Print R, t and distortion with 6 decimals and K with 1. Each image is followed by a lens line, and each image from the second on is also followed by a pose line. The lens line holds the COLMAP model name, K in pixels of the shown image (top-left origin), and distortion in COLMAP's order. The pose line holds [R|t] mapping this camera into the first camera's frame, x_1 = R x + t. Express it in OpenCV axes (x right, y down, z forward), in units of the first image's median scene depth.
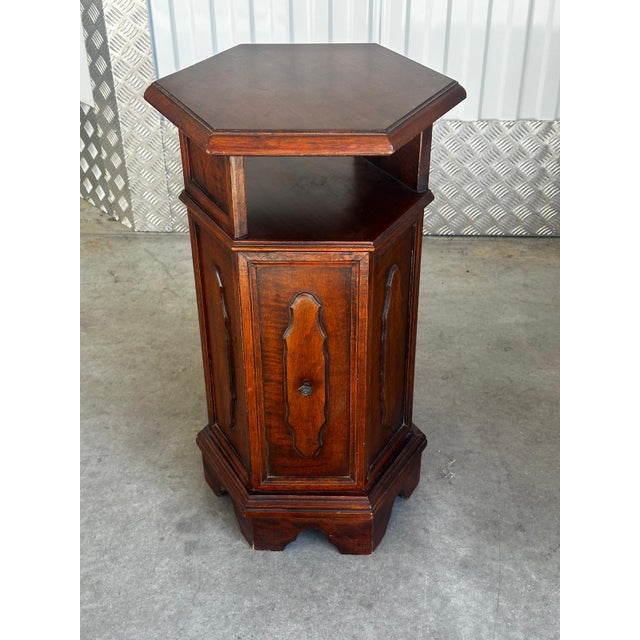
lens RADIAL K [[888.2, 0, 323.2], [0, 888.2, 323.6], [0, 0, 1]] dist [0.080306, 0.000000]
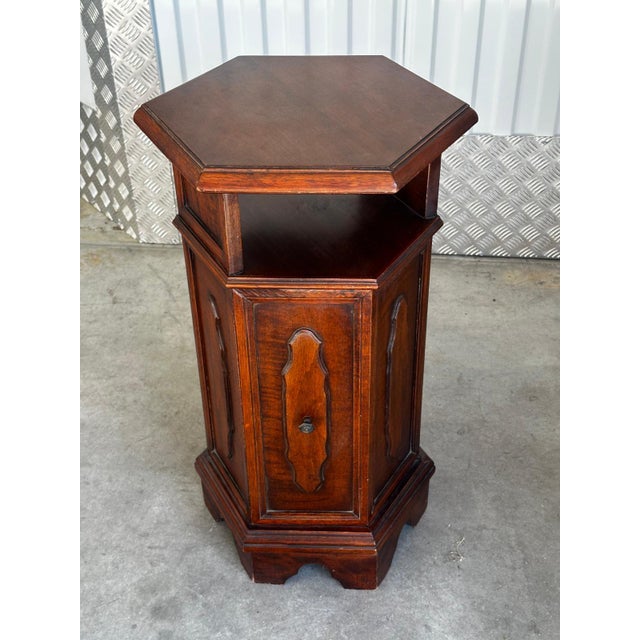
lens RADIAL K [[888.2, 0, 331.6], [0, 888.2, 312.6], [0, 0, 1]] dist [0.080306, 0.000000]
pose [[0.998867, 0.026186, -0.039735, 0.035098], [-0.024564, 0.998866, 0.040773, -0.088058], [0.040757, -0.039751, 0.998378, 0.085432]]
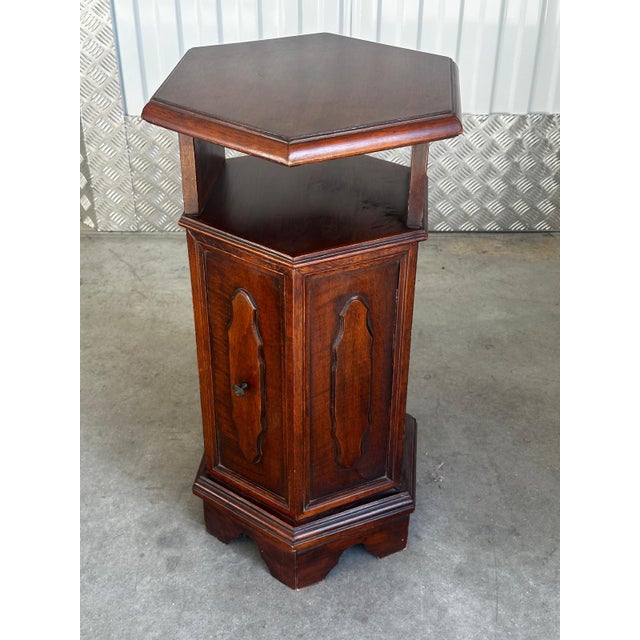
lens RADIAL K [[888.2, 0, 322.9], [0, 888.2, 315.5], [0, 0, 1]] dist [0.080306, 0.000000]
pose [[0.998401, -0.017156, 0.053855, -0.026767], [0.017469, 0.999833, -0.005339, -0.003720], [-0.053755, 0.006271, 0.998534, 0.029882]]
